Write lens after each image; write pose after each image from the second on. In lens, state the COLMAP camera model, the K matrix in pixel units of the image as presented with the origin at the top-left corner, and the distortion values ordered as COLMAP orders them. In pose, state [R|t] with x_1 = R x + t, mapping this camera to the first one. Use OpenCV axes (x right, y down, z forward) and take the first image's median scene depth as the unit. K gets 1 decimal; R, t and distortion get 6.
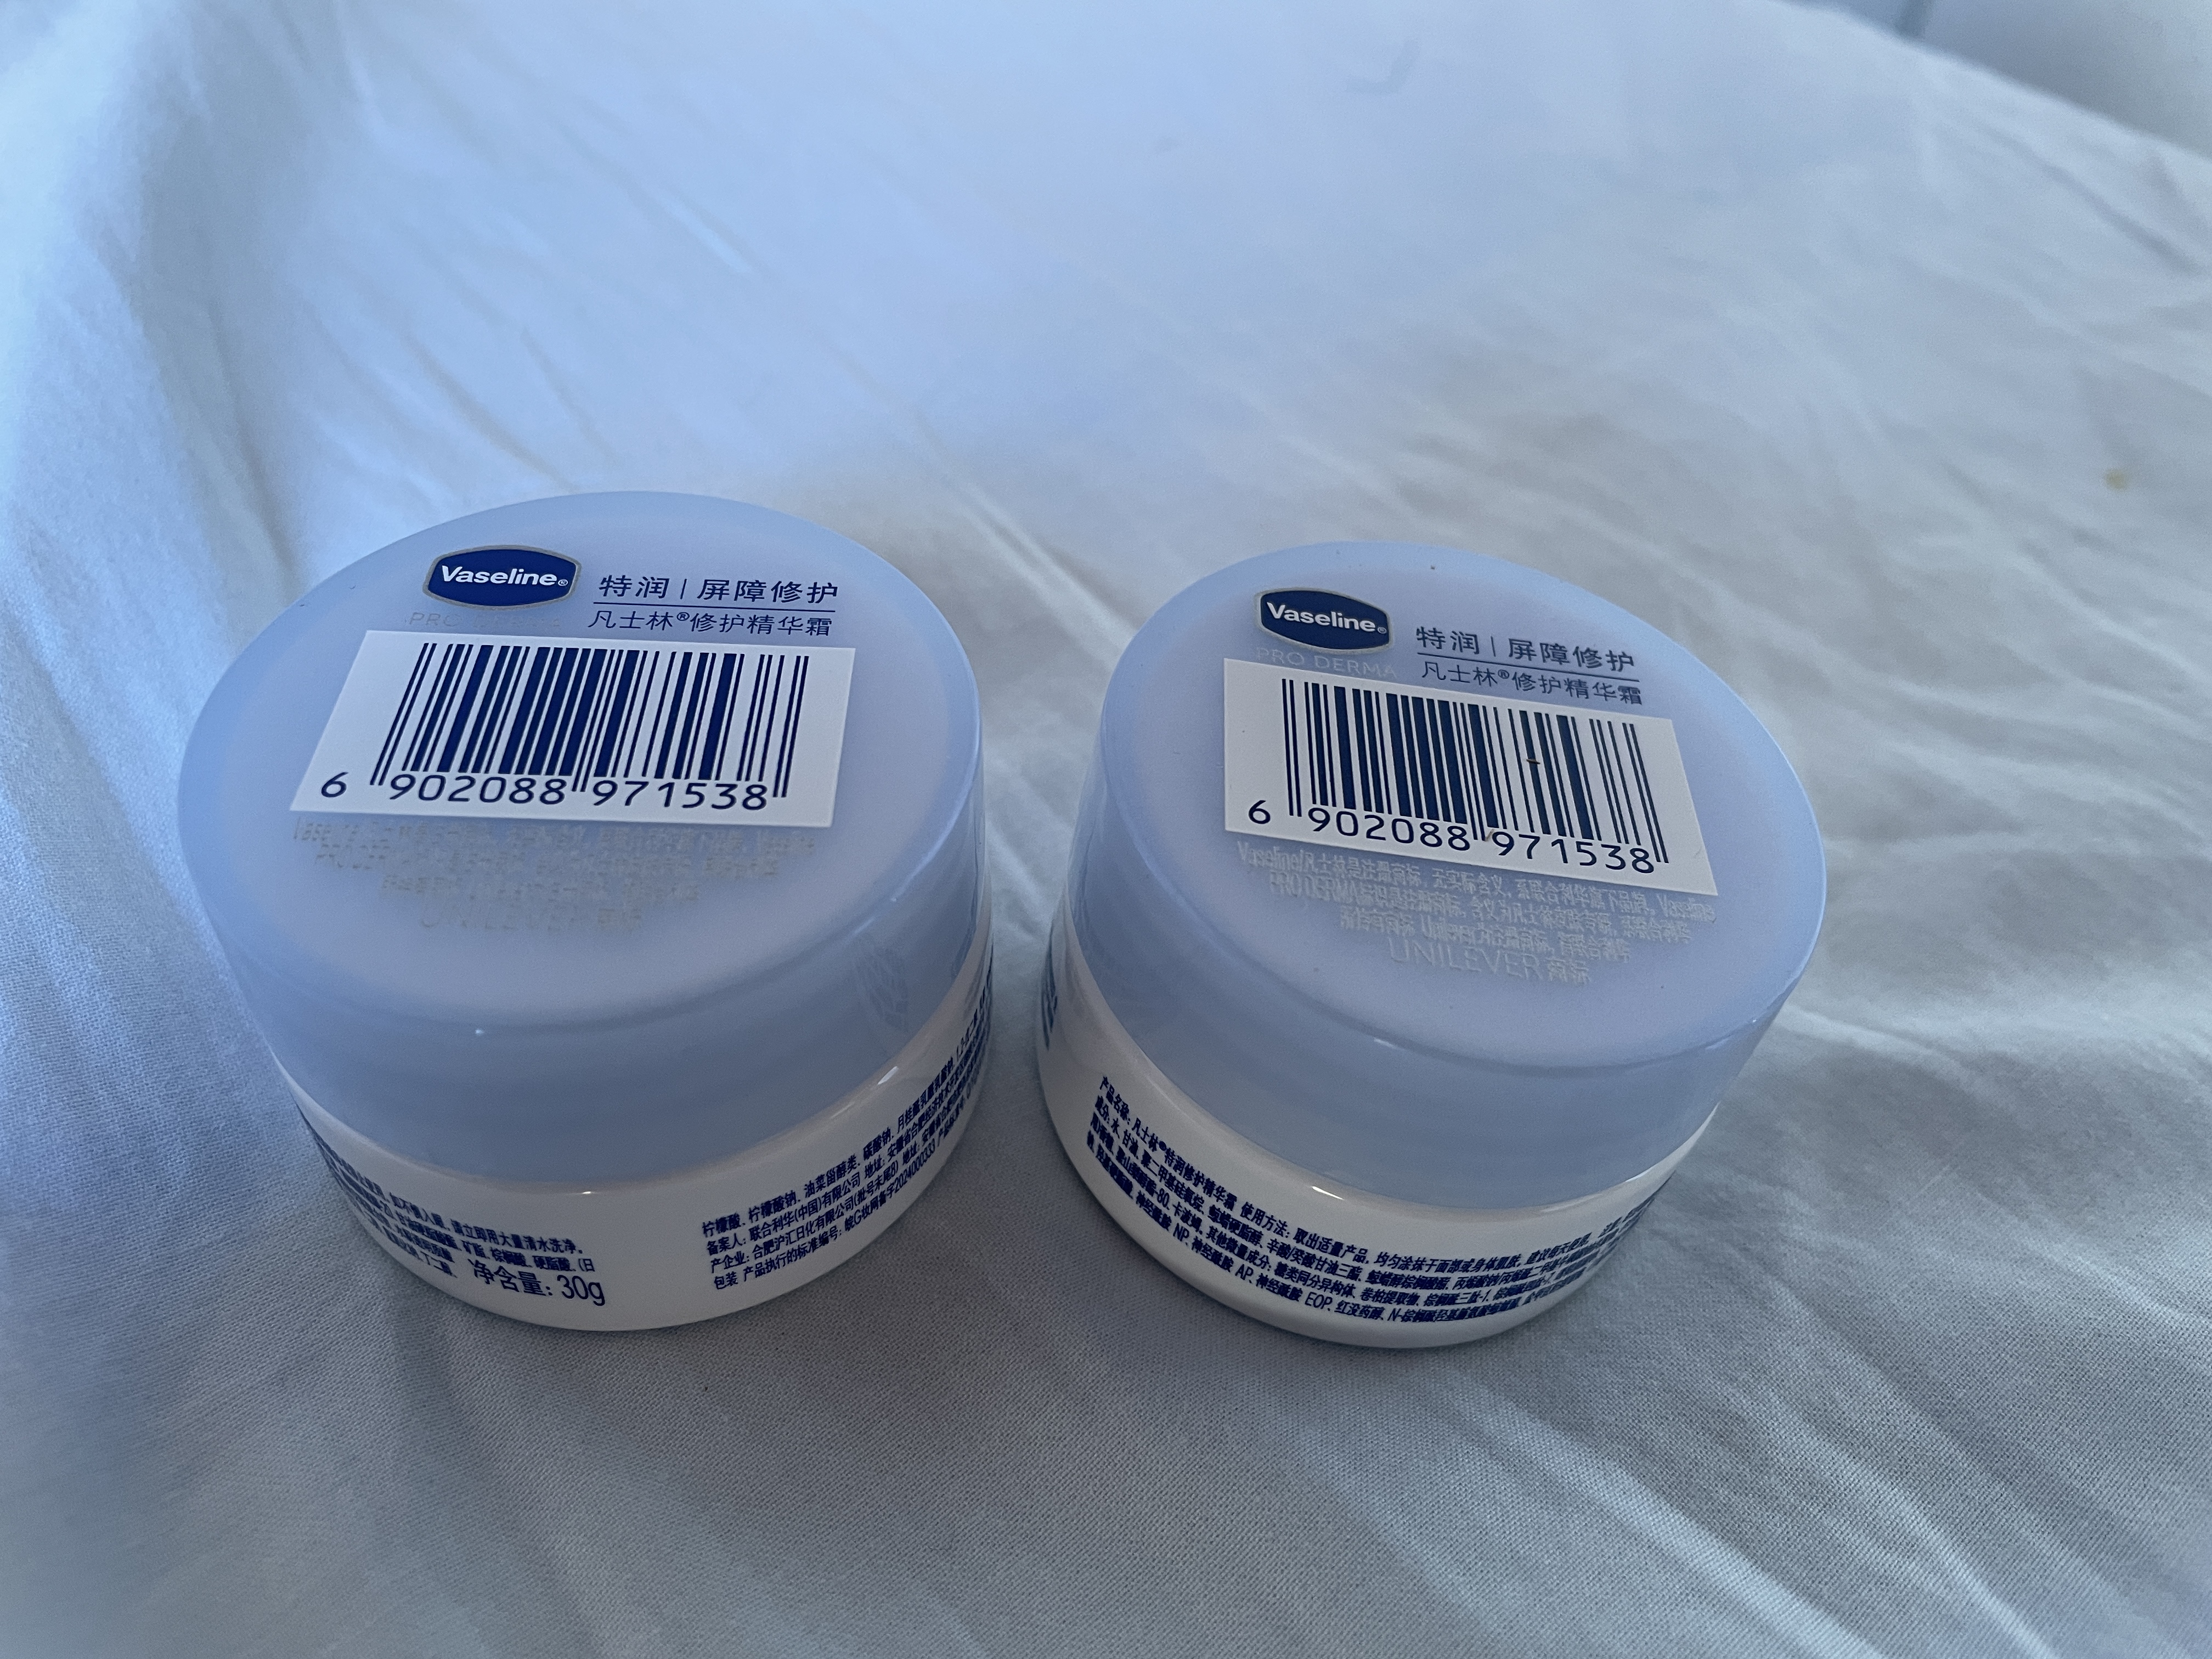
lens RADIAL K [[1860.0, 0, 1110.8], [0, 1860.0, 821.2], [0, 0, 1]] dist [0.100680, -0.294230]
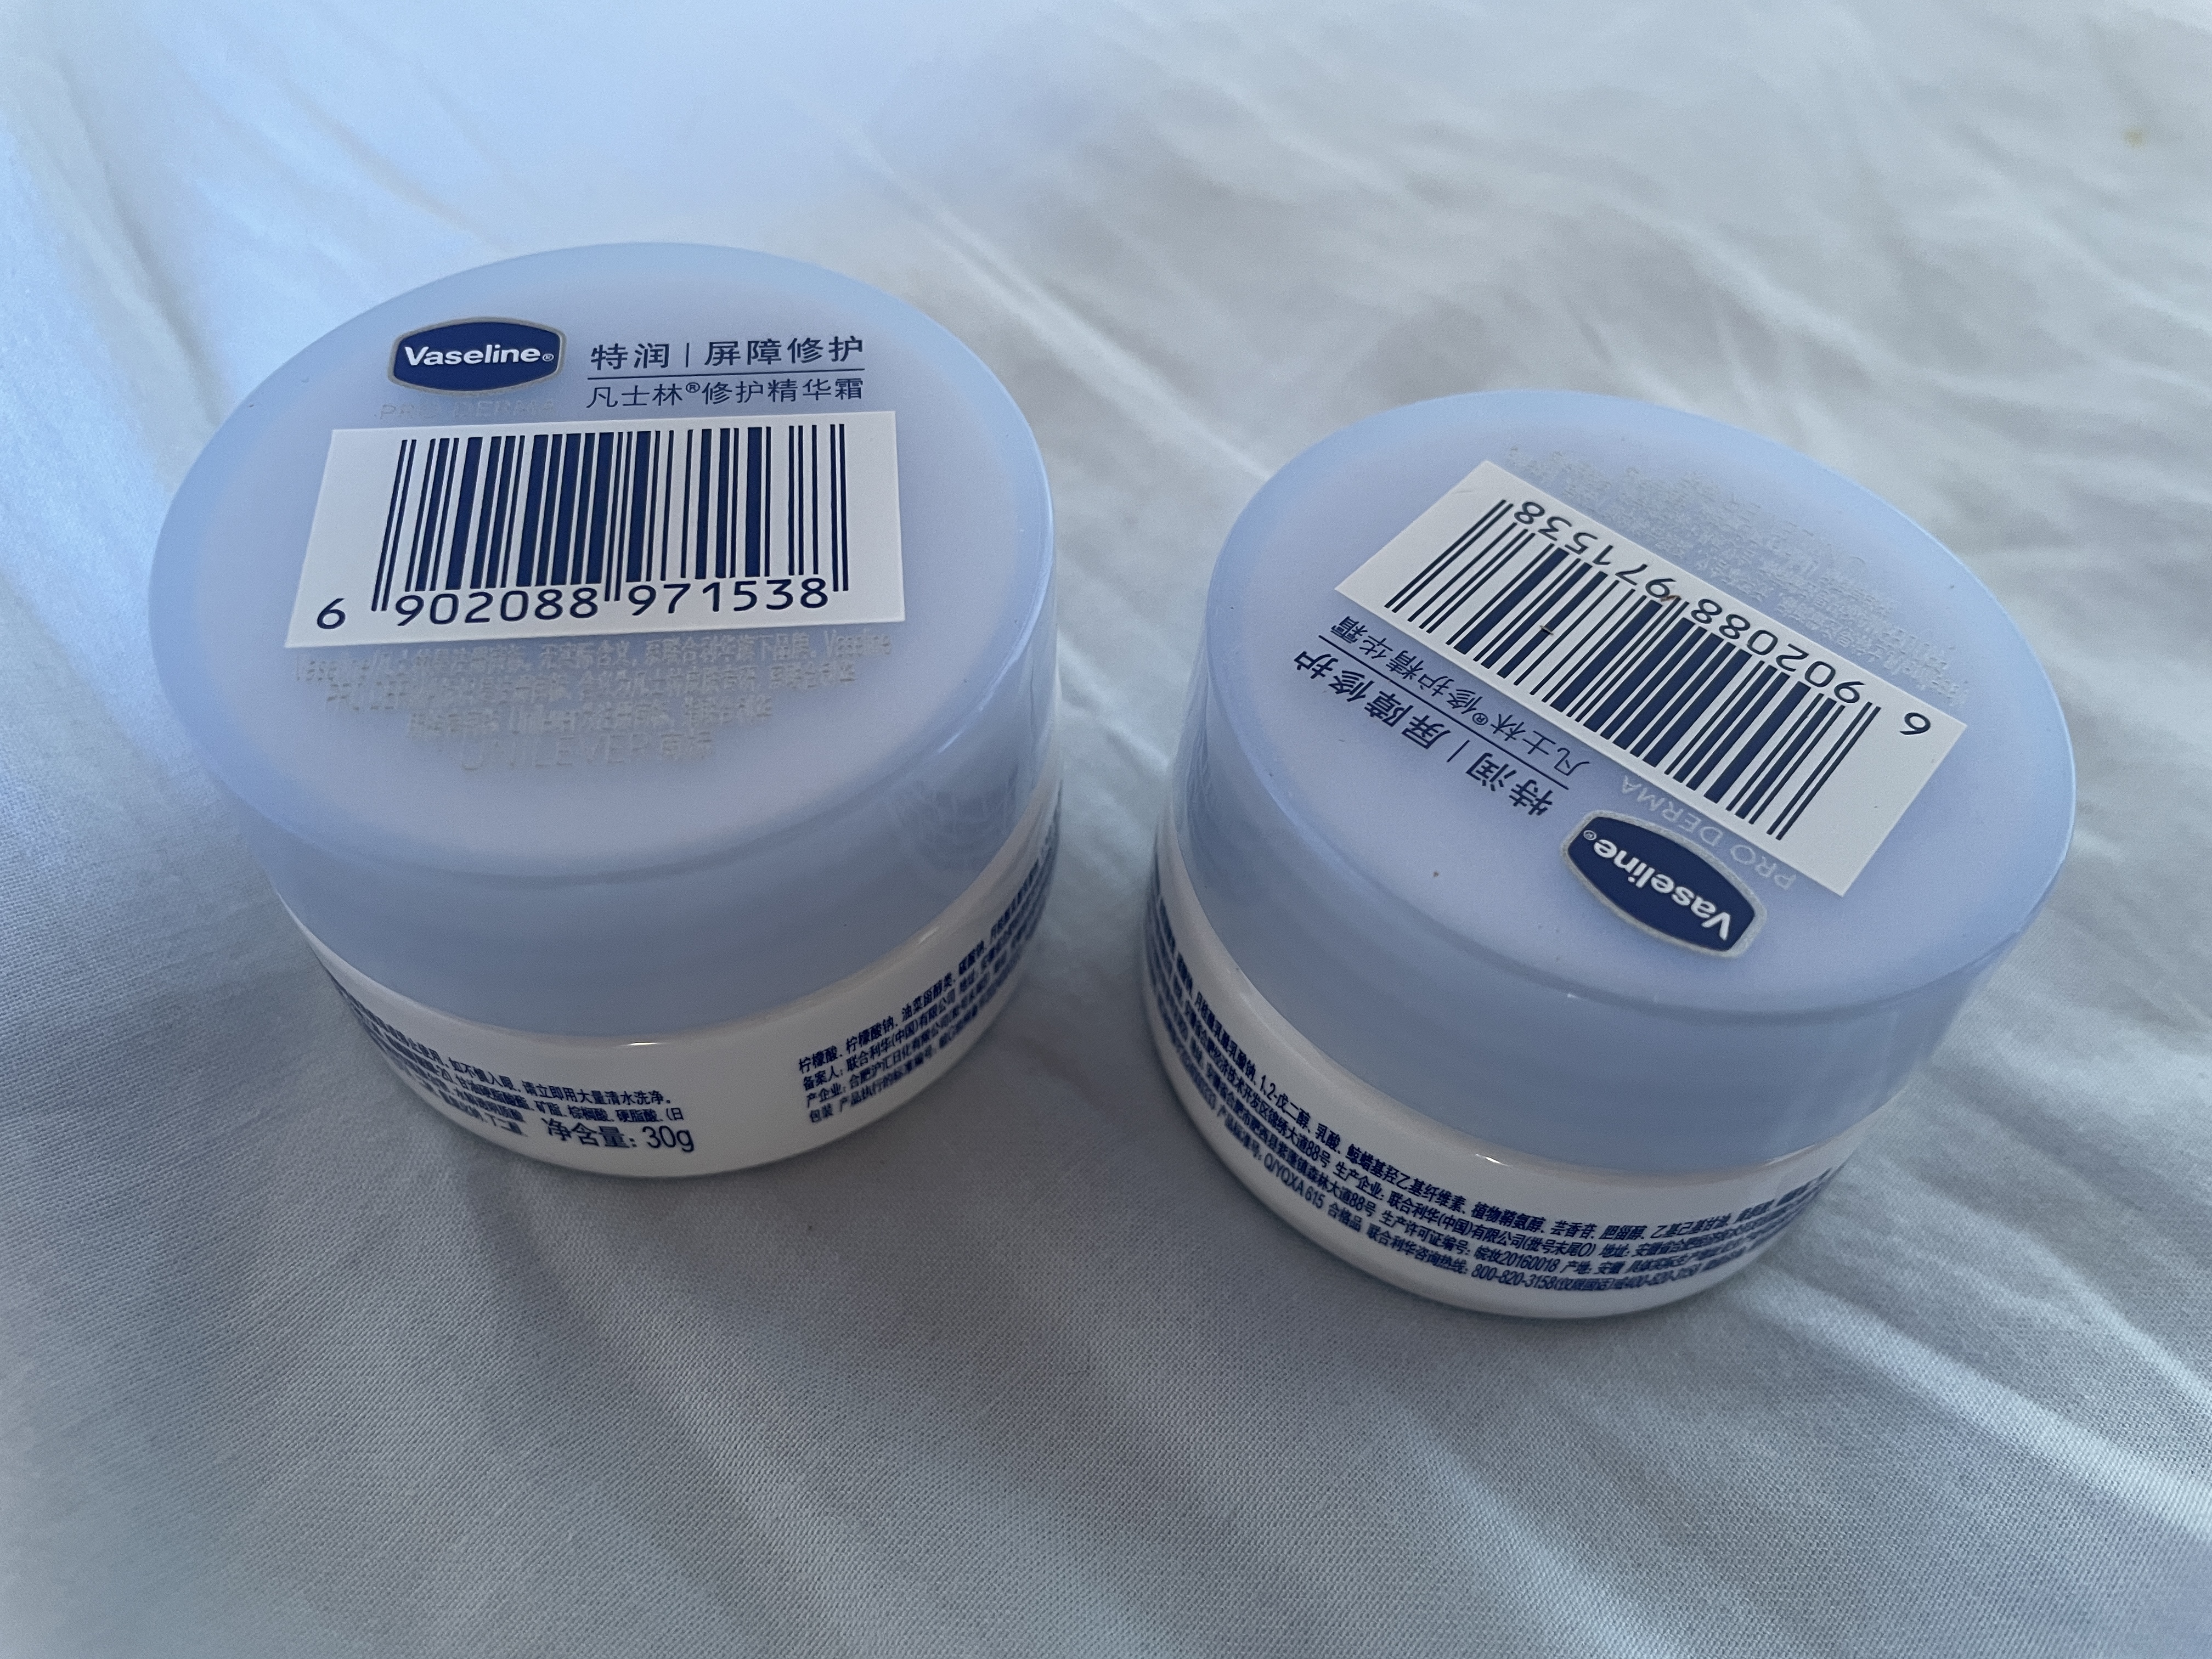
lens RADIAL K [[1860.0, 0, 1110.8], [0, 1860.0, 821.2], [0, 0, 1]] dist [0.100680, -0.294230]
pose [[0.995468, -0.081769, 0.048557, -0.097302], [0.073926, 0.986551, 0.145780, -0.023420], [-0.059824, -0.141530, 0.988125, 0.096107]]
